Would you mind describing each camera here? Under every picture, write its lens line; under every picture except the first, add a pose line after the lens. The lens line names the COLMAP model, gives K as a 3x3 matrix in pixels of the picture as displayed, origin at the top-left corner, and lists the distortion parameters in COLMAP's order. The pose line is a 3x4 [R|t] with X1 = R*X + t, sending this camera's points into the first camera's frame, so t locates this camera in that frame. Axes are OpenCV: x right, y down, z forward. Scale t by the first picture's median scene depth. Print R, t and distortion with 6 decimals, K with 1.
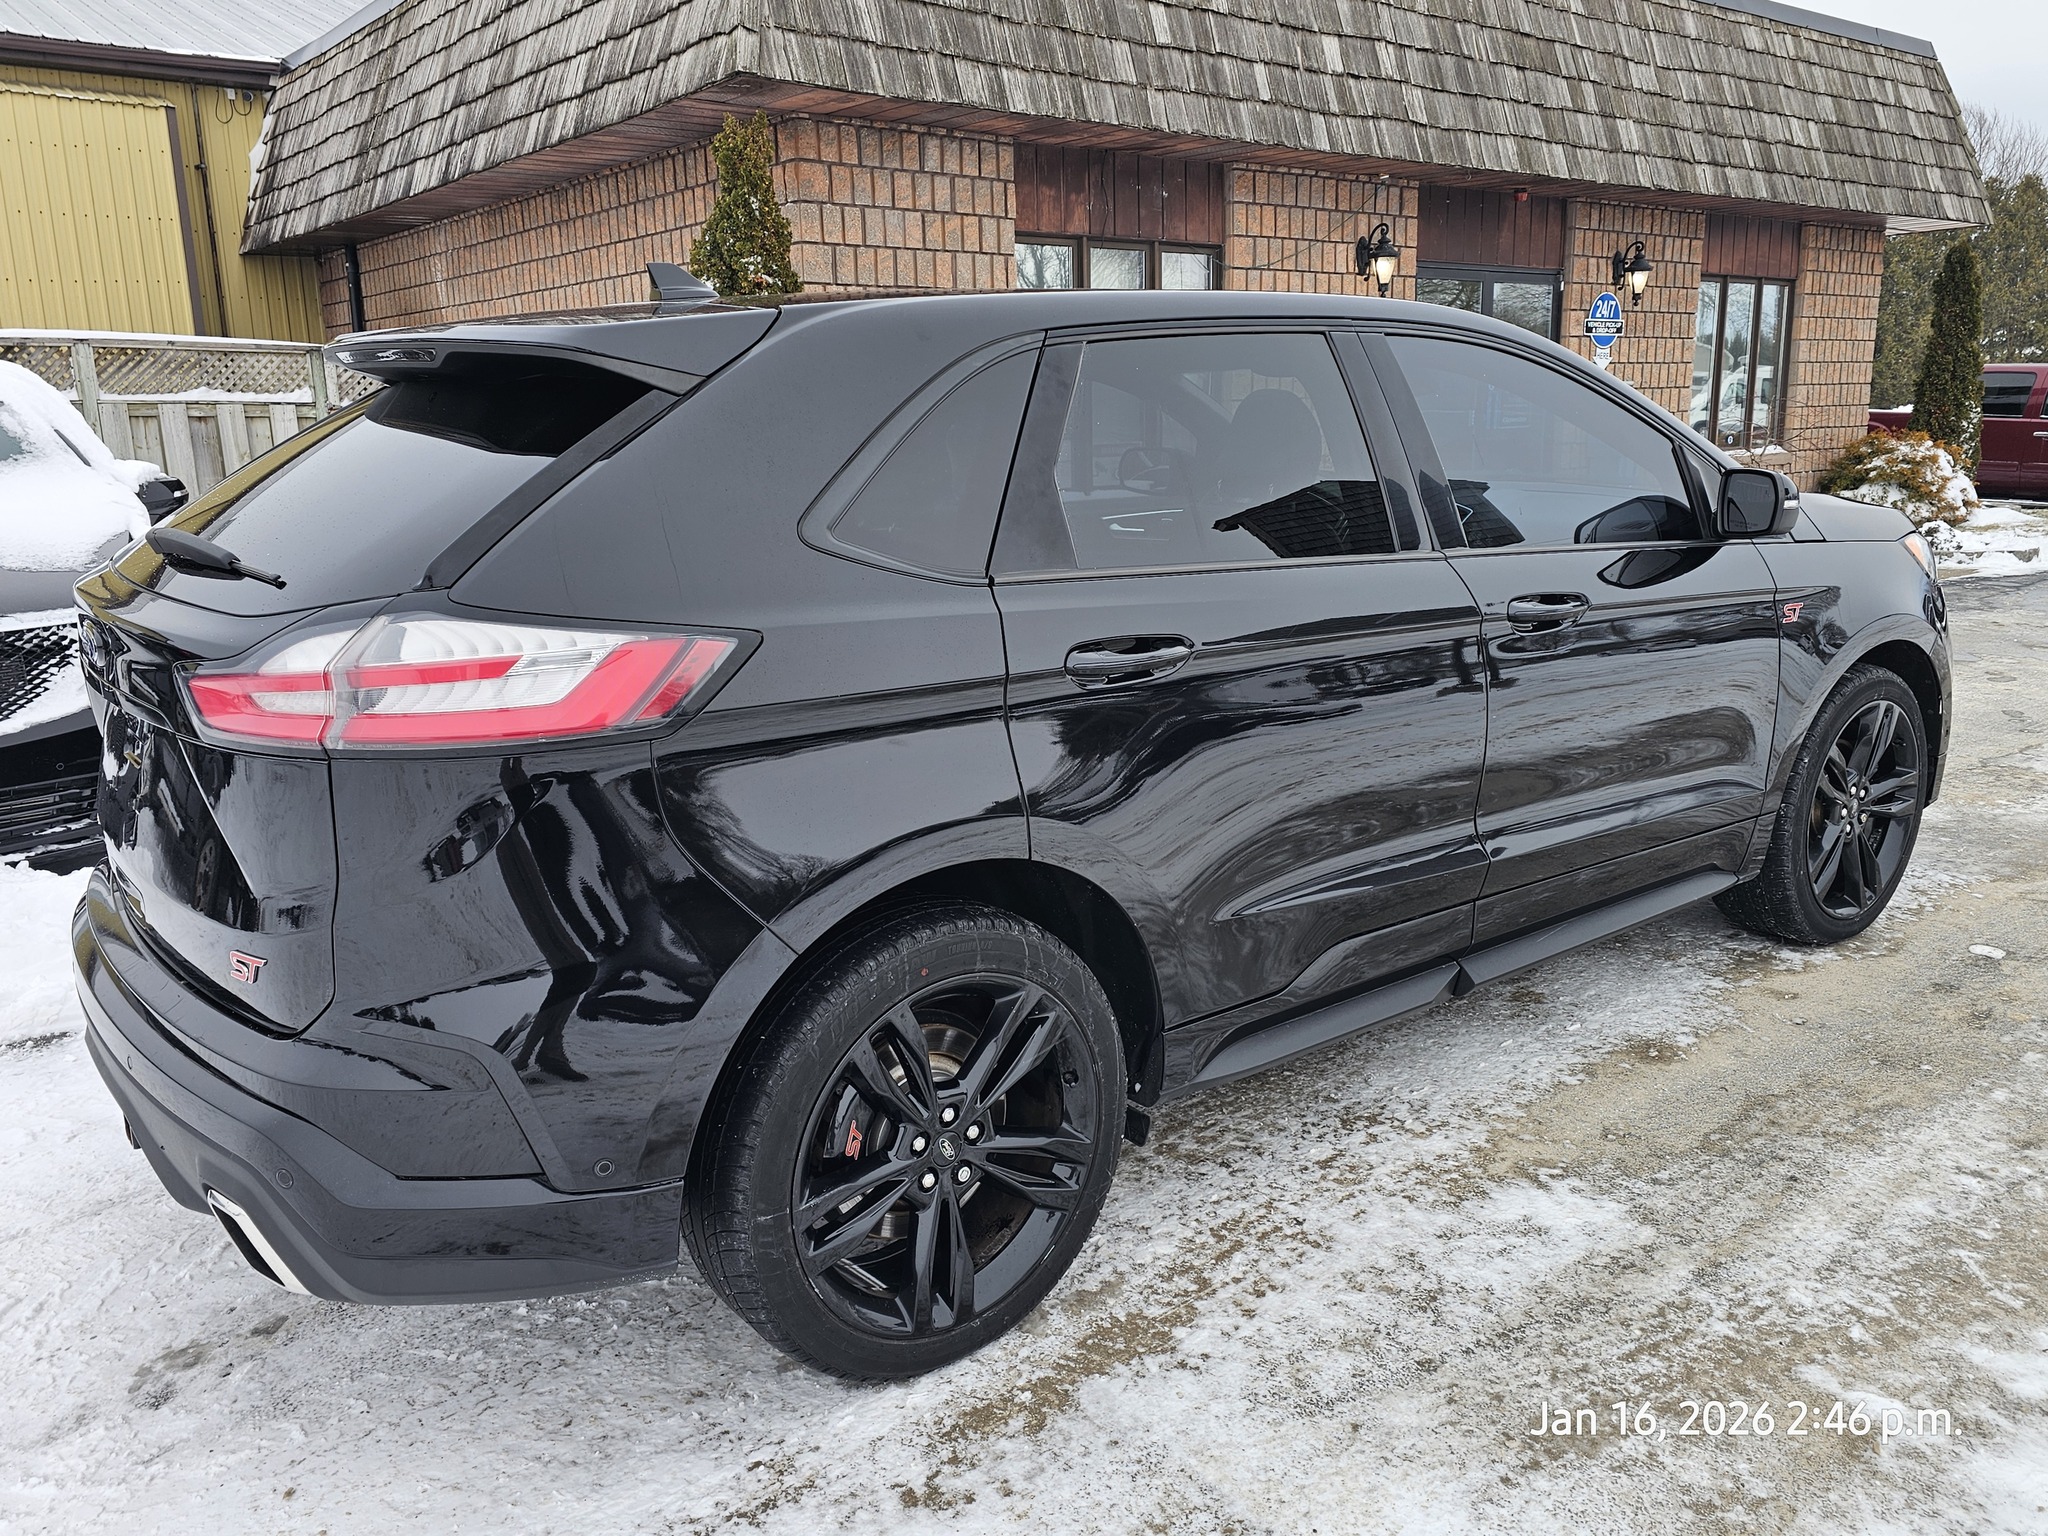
lens RADIAL K [[1587.7, 0, 1023.5], [0, 1587.7, 746.4], [0, 0, 1]] dist [0.081376, -0.080310]
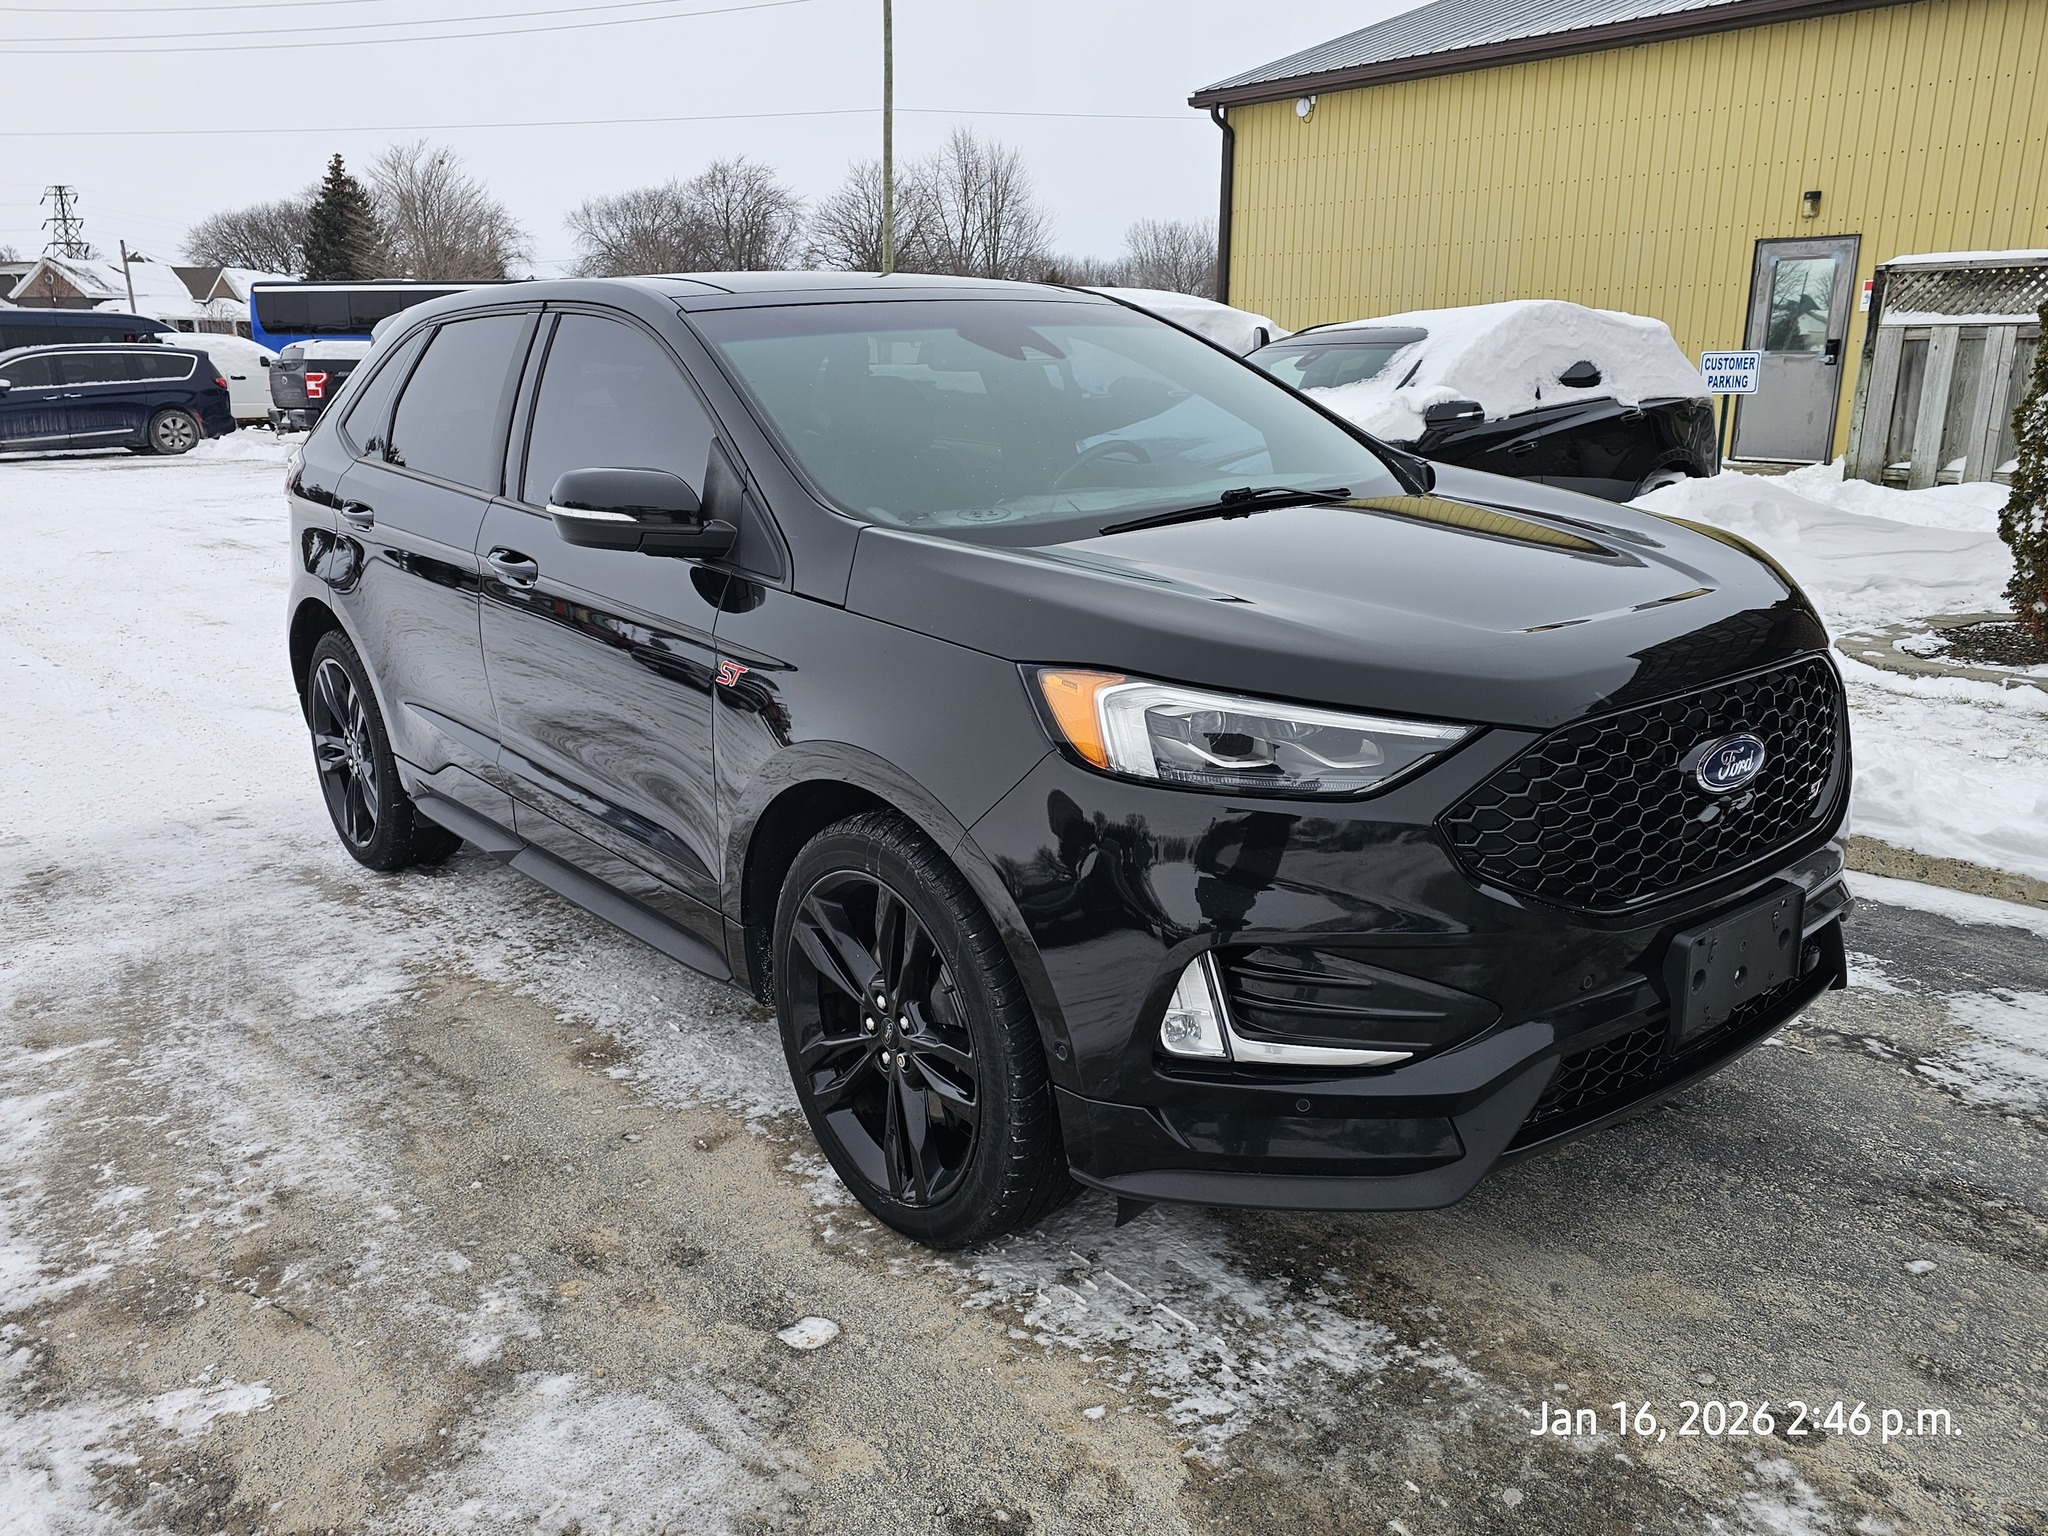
lens RADIAL K [[1587.7, 0, 1023.5], [0, 1587.7, 746.4], [0, 0, 1]] dist [0.081376, -0.080310]
pose [[0.026507, 0.262140, -0.964666, 1.331573], [-0.202996, 0.946310, 0.251574, -0.293374], [0.978821, 0.189155, 0.078297, 1.181083]]
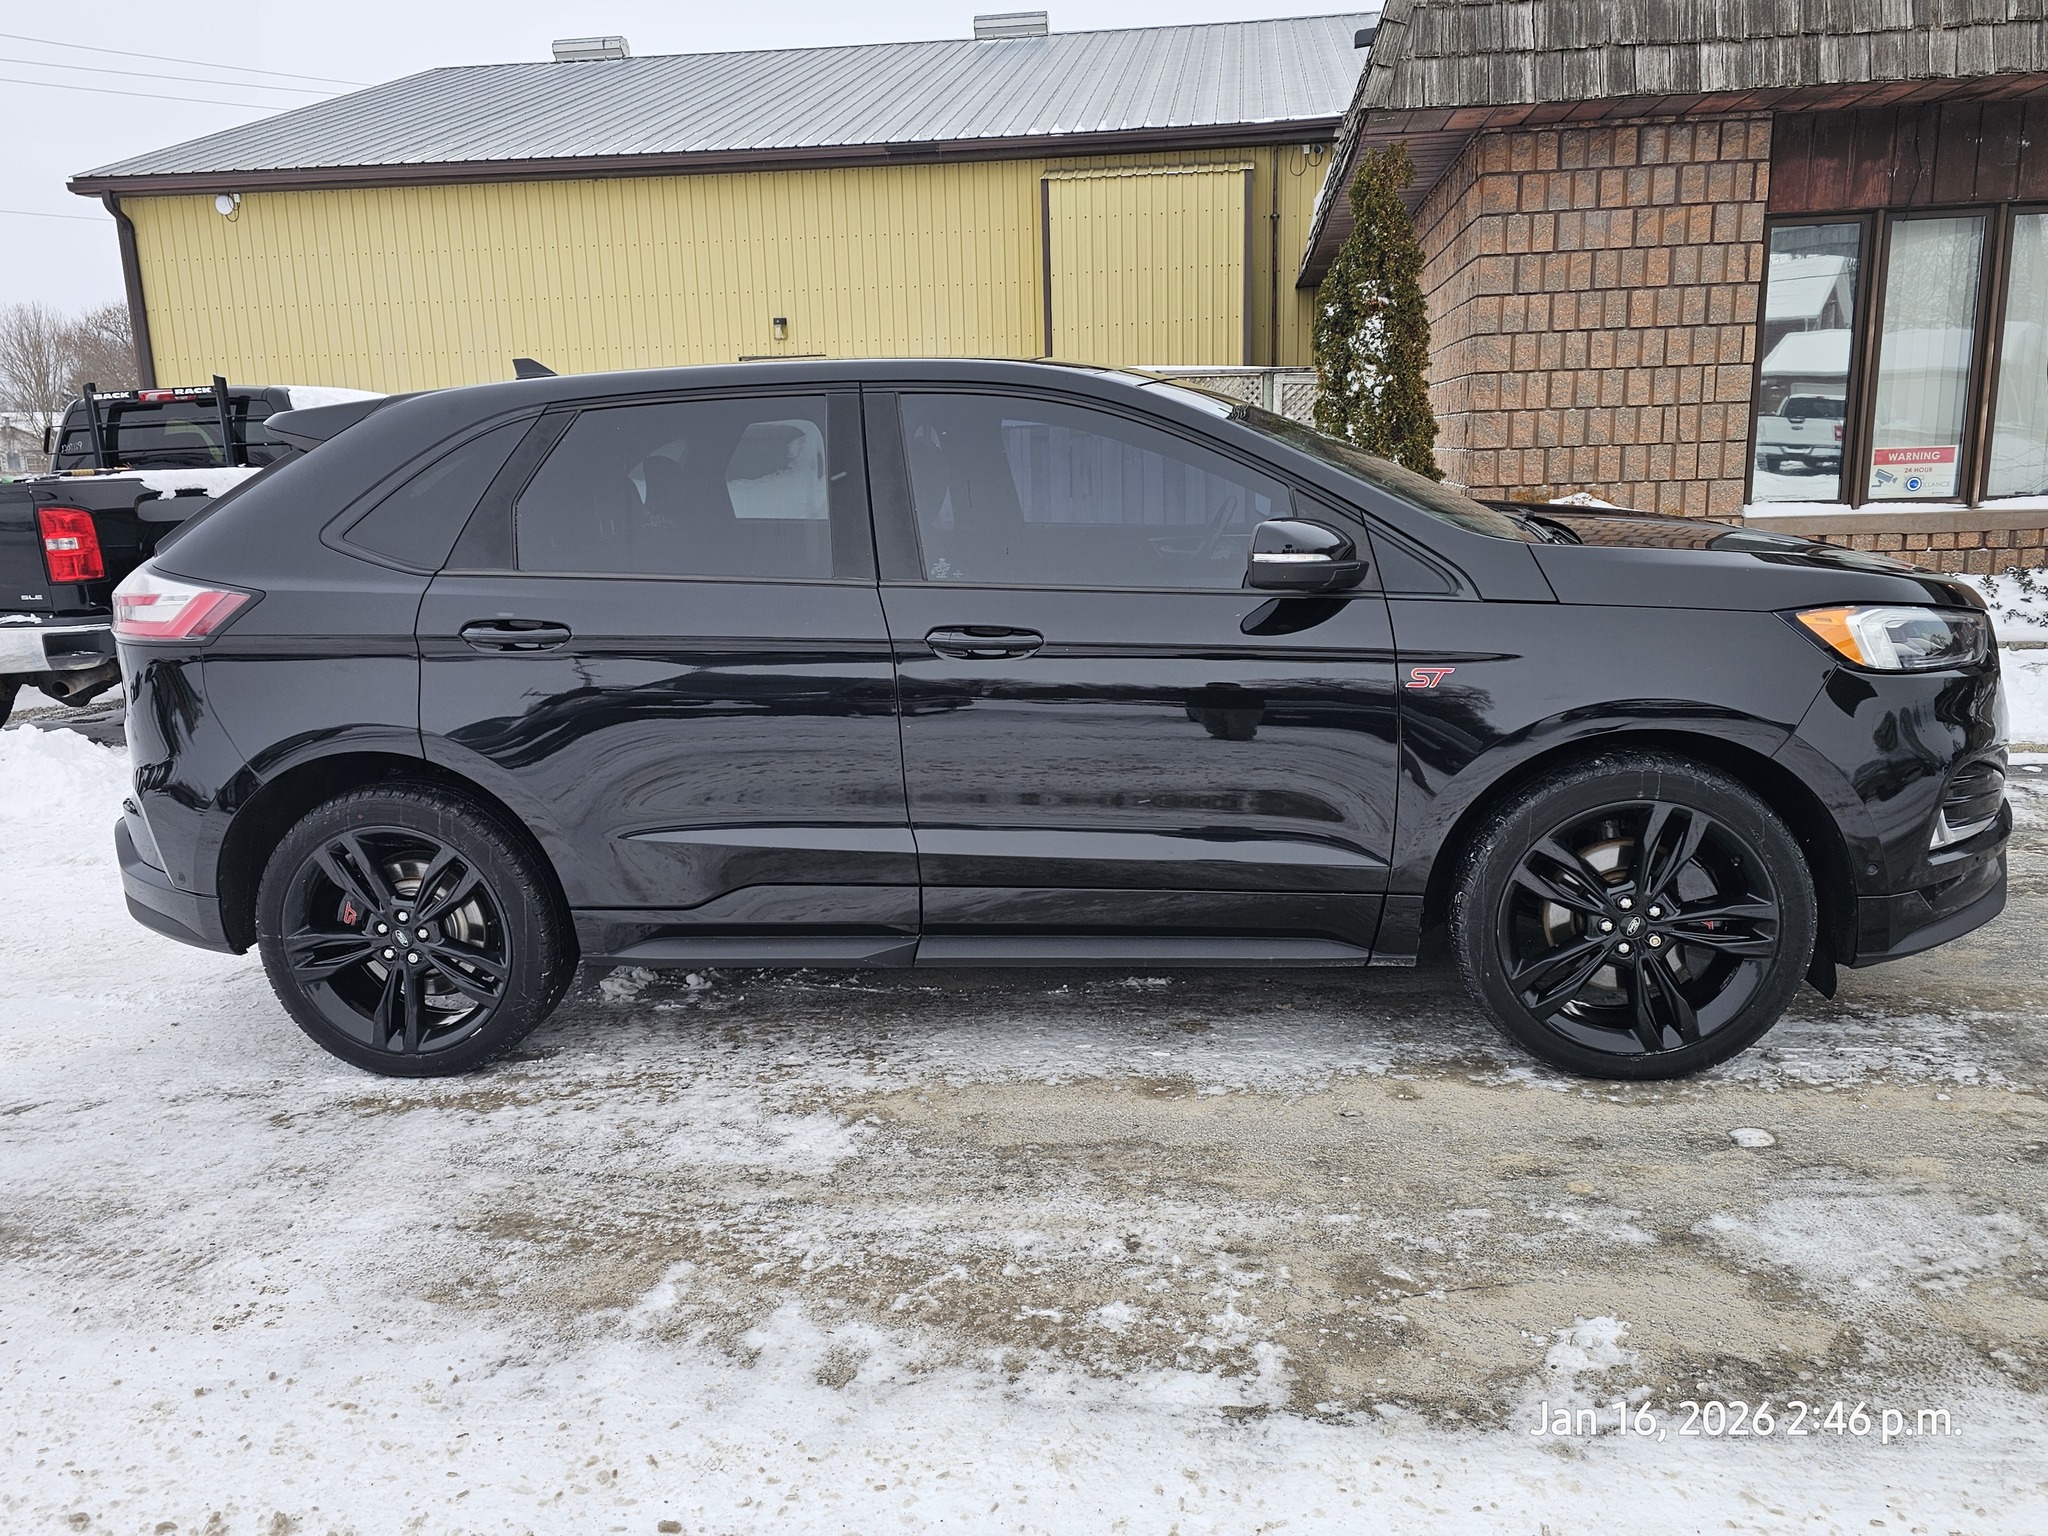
lens RADIAL K [[1573.9, 0, 1015.2], [0, 1573.9, 761.7], [0, 0, 1]] dist [0.081818, -0.075556]
pose [[0.702077, 0.140977, -0.698006, 1.028070], [-0.130411, 0.989084, 0.068595, -0.072629], [0.700057, 0.042868, 0.712799, 0.221174]]
